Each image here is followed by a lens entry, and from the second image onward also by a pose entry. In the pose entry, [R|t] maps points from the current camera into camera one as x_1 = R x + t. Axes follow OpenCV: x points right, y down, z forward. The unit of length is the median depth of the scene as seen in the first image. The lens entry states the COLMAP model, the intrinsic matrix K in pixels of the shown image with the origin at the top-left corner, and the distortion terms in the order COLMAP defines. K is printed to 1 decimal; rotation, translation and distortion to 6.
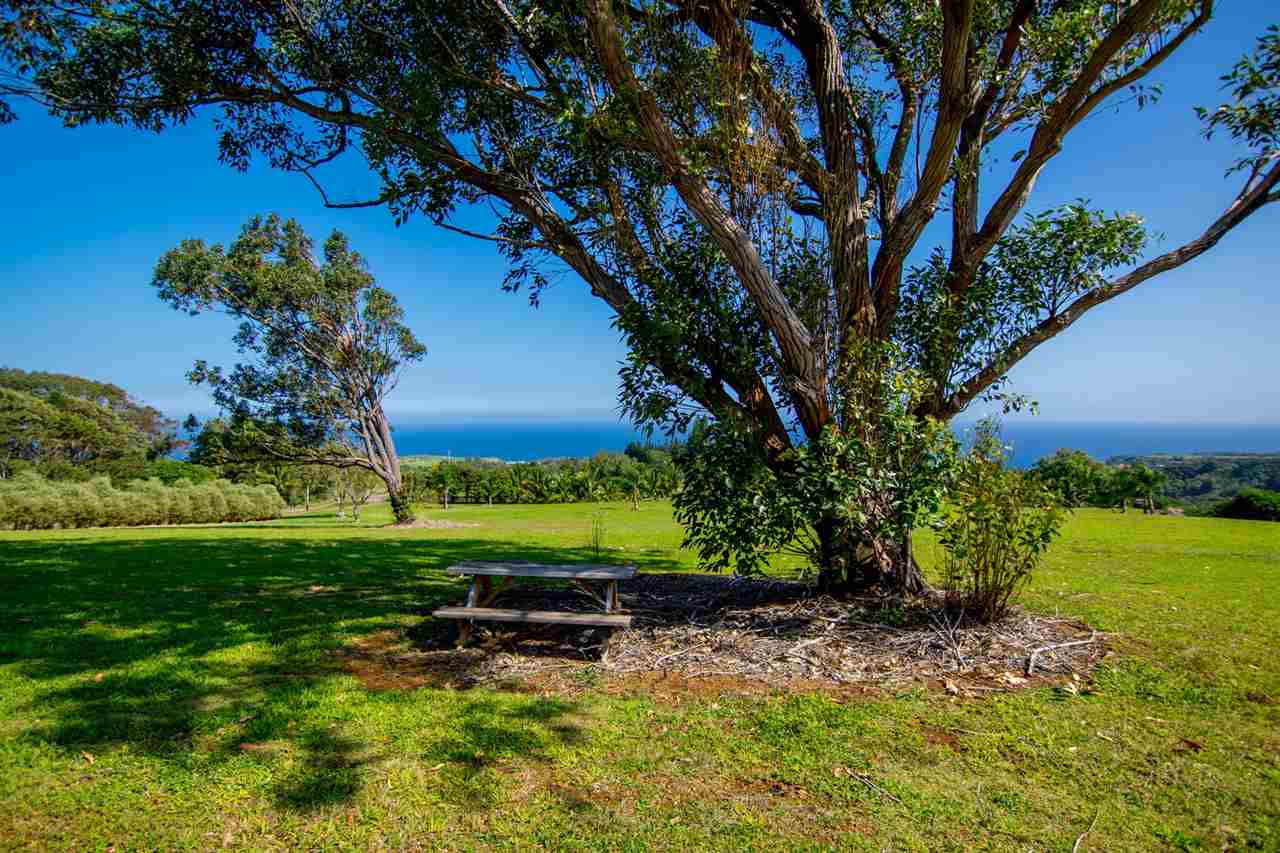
lens RADIAL K [[617.5, 0, 639.6], [0, 617.5, 440.6], [0, 0, 1]] dist [-0.000793, -0.000815]
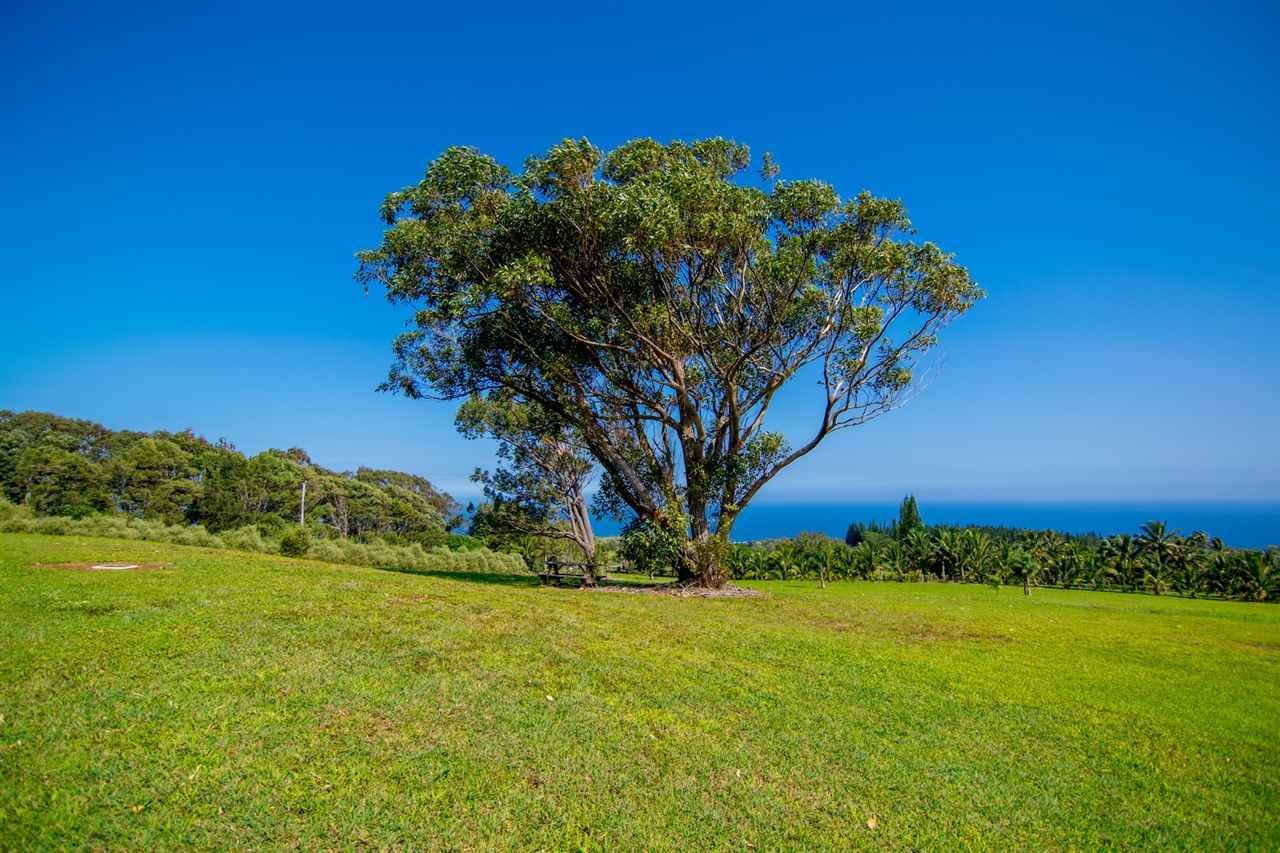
lens RADIAL K [[617.5, 0, 639.6], [0, 617.5, 440.6], [0, 0, 1]] dist [-0.000793, -0.000815]
pose [[0.936720, -0.037420, -0.348073, 0.214306], [-0.007718, 0.991822, -0.127397, -0.000843], [0.349994, 0.122022, 0.928771, -0.308177]]
